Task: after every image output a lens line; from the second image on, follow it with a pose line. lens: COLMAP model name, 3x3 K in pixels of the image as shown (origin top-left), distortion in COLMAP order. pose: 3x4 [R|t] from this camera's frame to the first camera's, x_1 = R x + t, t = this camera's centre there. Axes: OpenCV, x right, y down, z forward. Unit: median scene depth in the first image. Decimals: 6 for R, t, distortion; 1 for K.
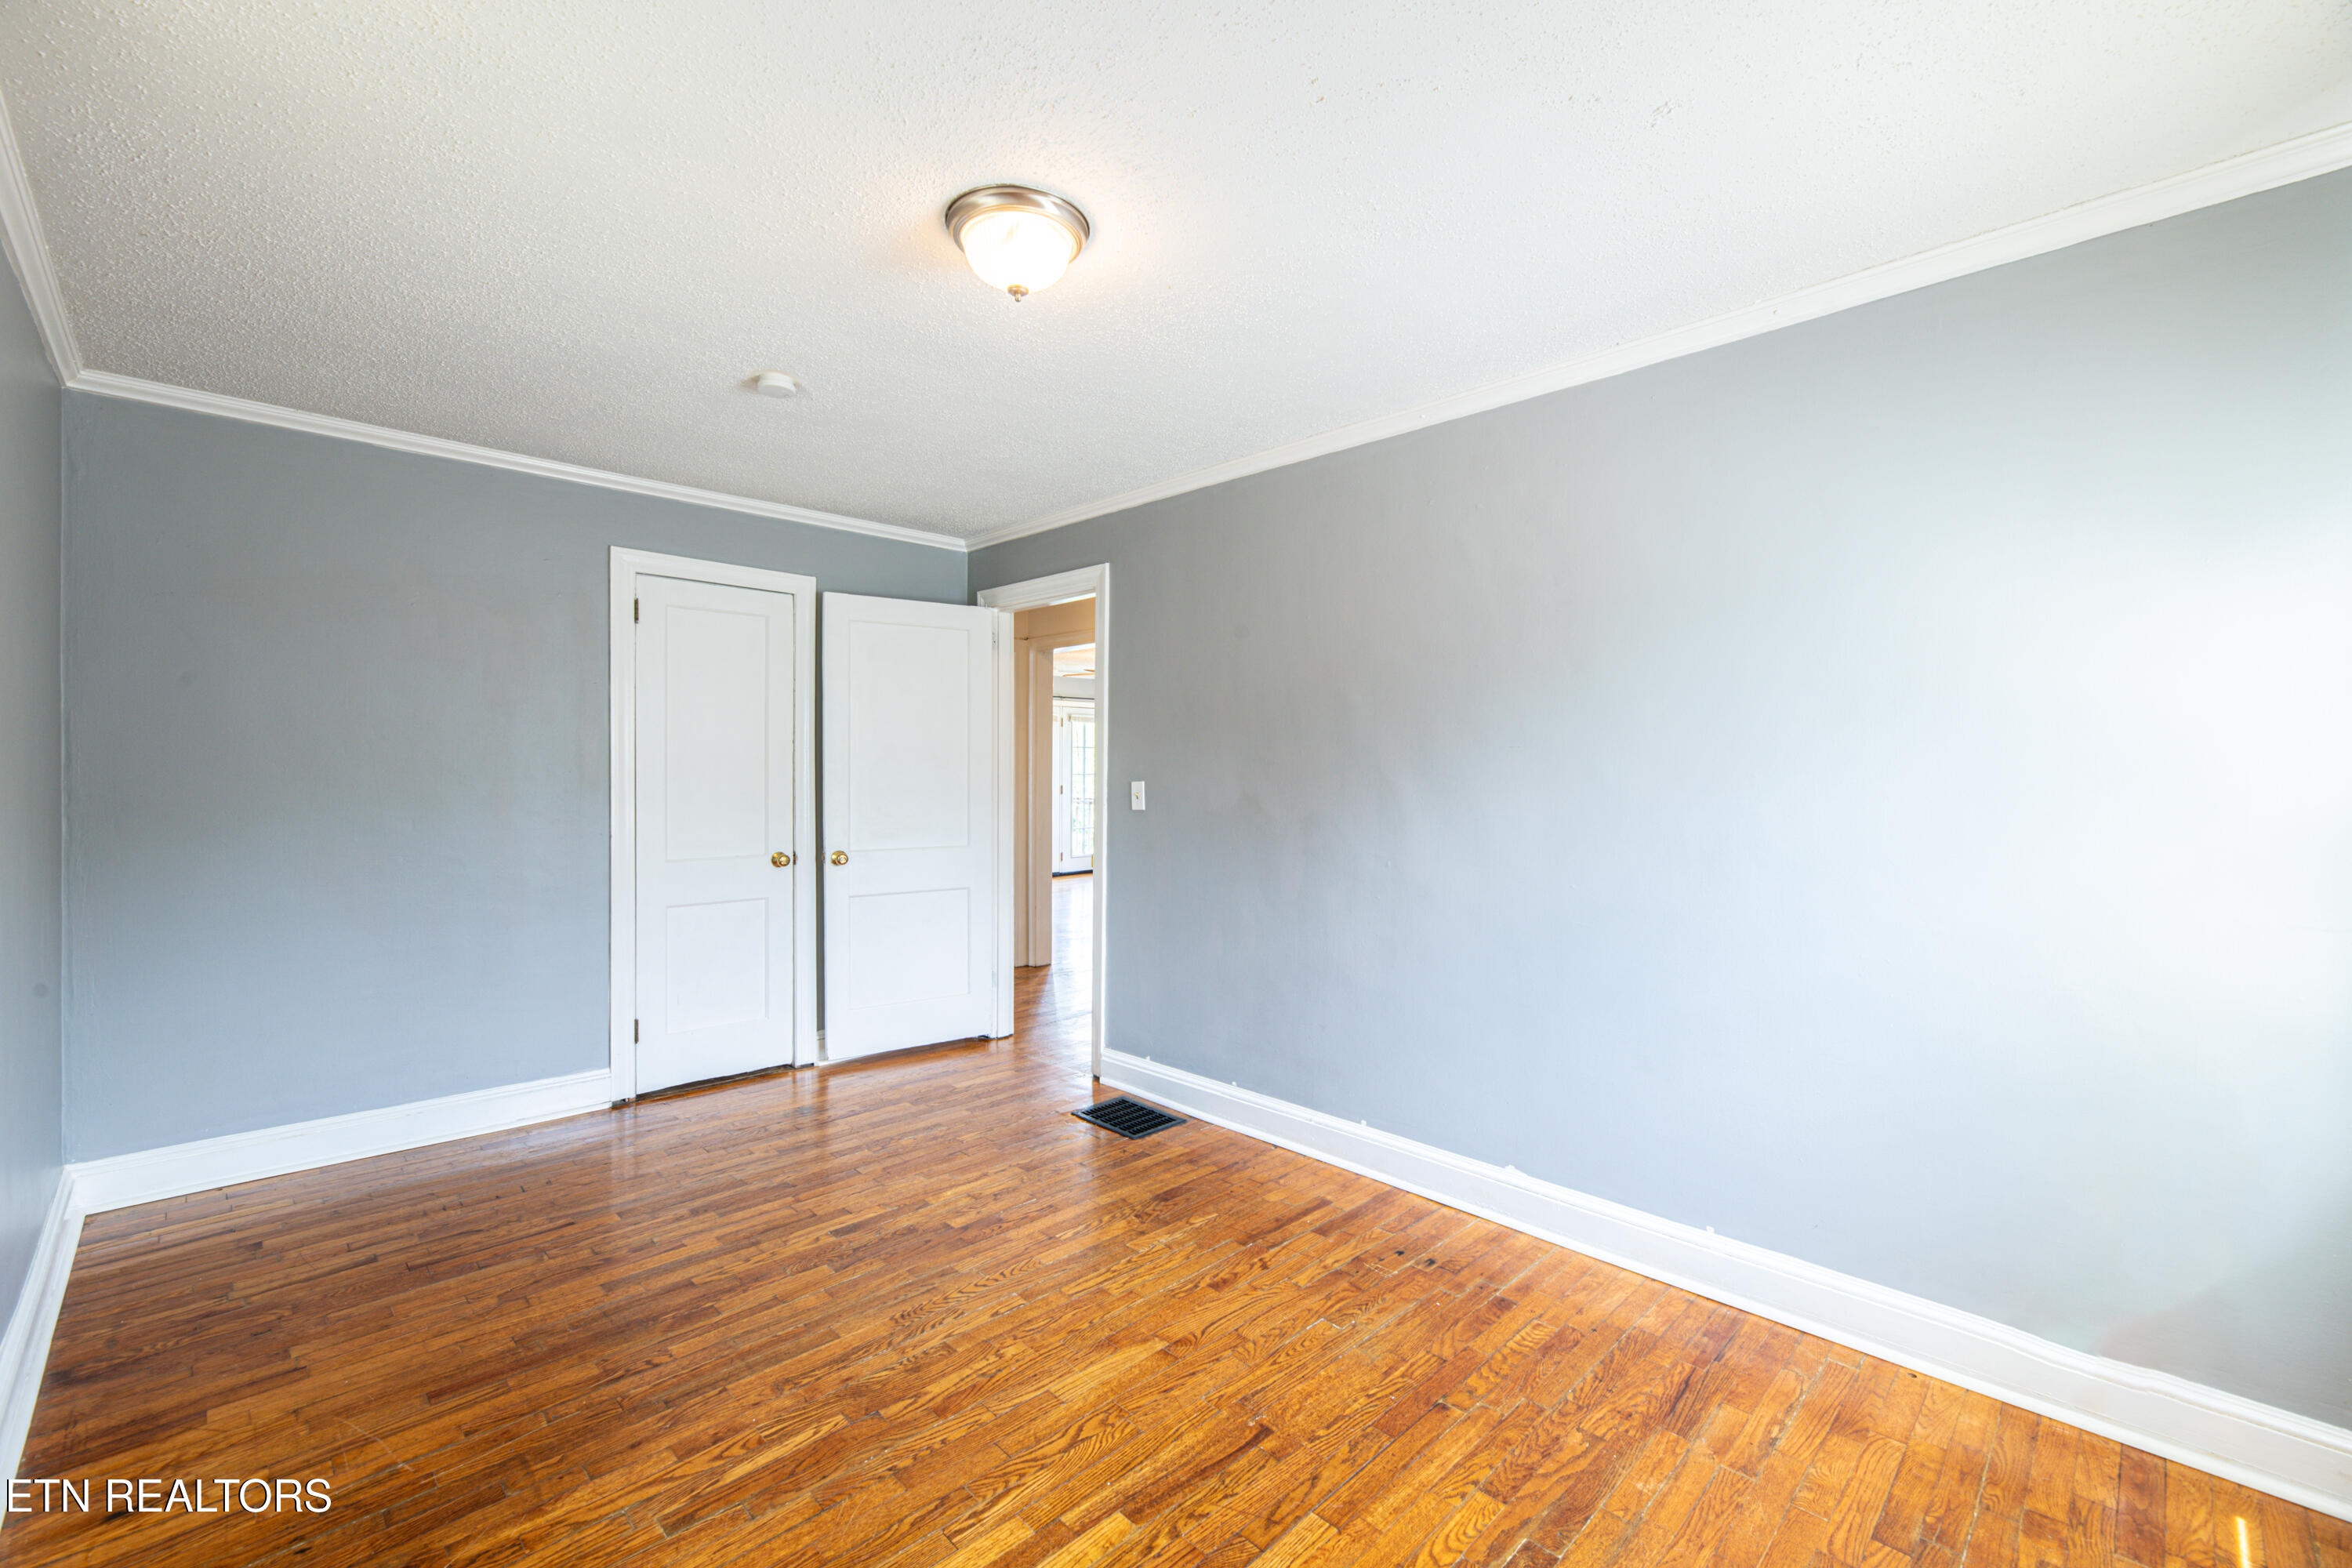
lens RADIAL K [[962.7, 0, 1176.0], [0, 962.7, 784.0], [0, 0, 1]] dist [-0.001405, -0.000201]
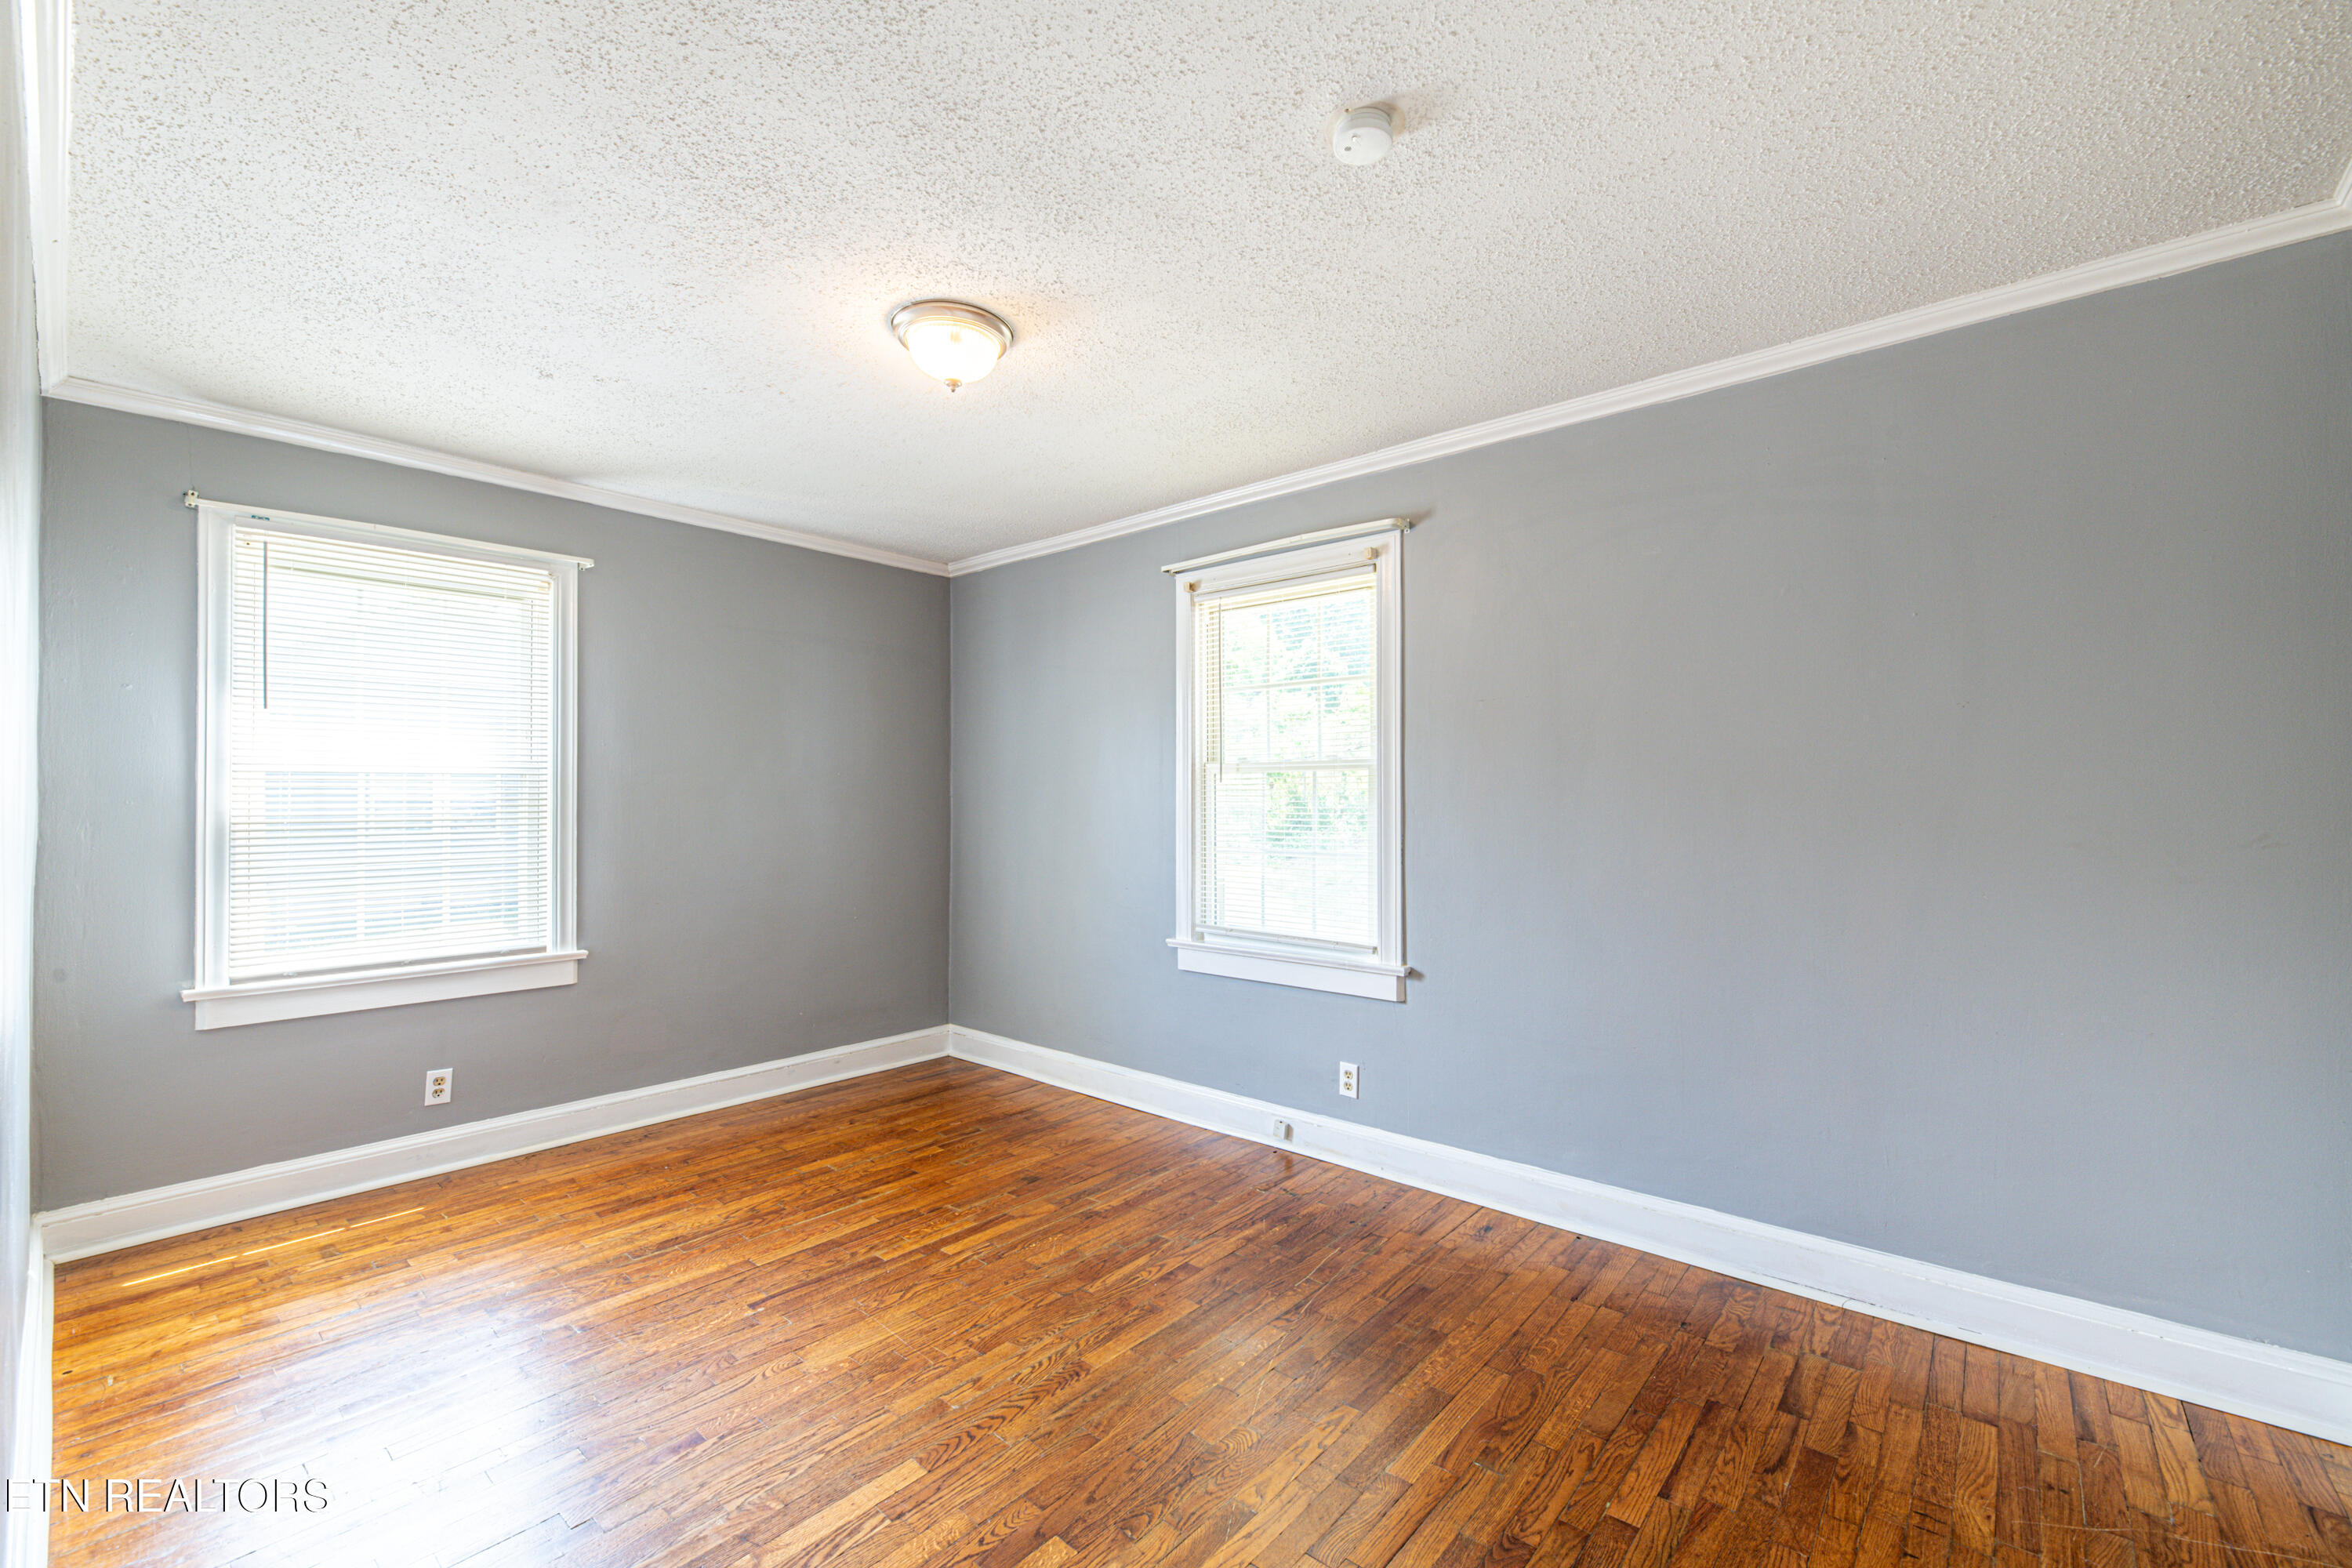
lens RADIAL K [[962.7, 0, 1176.0], [0, 962.7, 784.0], [0, 0, 1]] dist [-0.001405, -0.000201]
pose [[-0.997752, -0.003373, -0.066926, -0.379007], [-0.003010, 0.999980, -0.005524, -0.011621], [0.066943, -0.005310, -0.997743, 2.324667]]
